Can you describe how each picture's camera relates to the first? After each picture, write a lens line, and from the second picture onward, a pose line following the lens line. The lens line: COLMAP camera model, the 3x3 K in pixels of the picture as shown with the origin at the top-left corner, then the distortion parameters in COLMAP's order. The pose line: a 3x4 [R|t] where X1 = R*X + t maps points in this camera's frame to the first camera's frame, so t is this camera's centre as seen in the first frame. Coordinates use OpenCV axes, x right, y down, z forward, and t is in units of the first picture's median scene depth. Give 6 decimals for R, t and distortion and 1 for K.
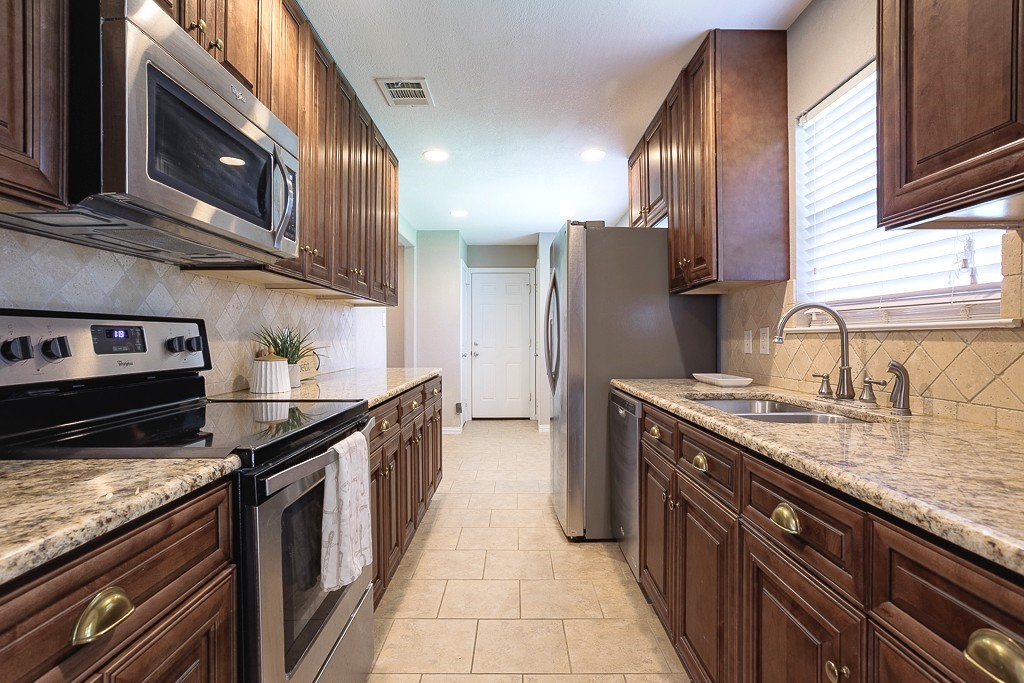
lens RADIAL K [[495.8, 0, 495.7], [0, 495.8, 344.1], [0, 0, 1]] dist [-0.035742, 0.029722]
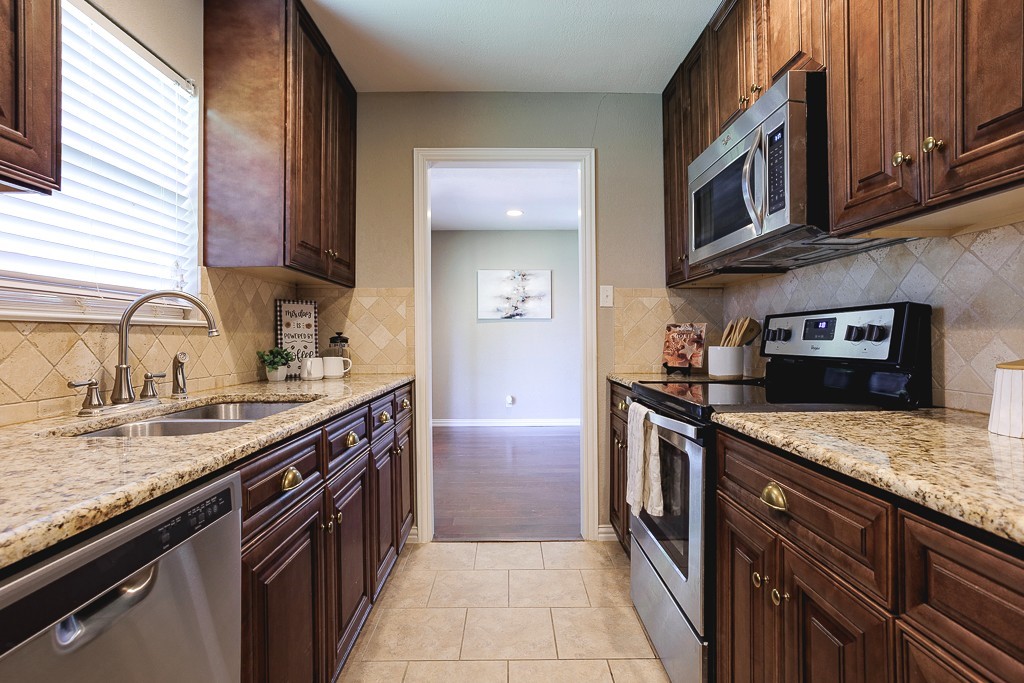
lens RADIAL K [[495.8, 0, 495.7], [0, 495.8, 344.1], [0, 0, 1]] dist [-0.035742, 0.029722]
pose [[-0.999884, 0.007307, -0.013380, 0.094476], [0.006999, 0.999712, 0.022946, -0.005582], [0.013544, 0.022850, -0.999647, 2.104394]]
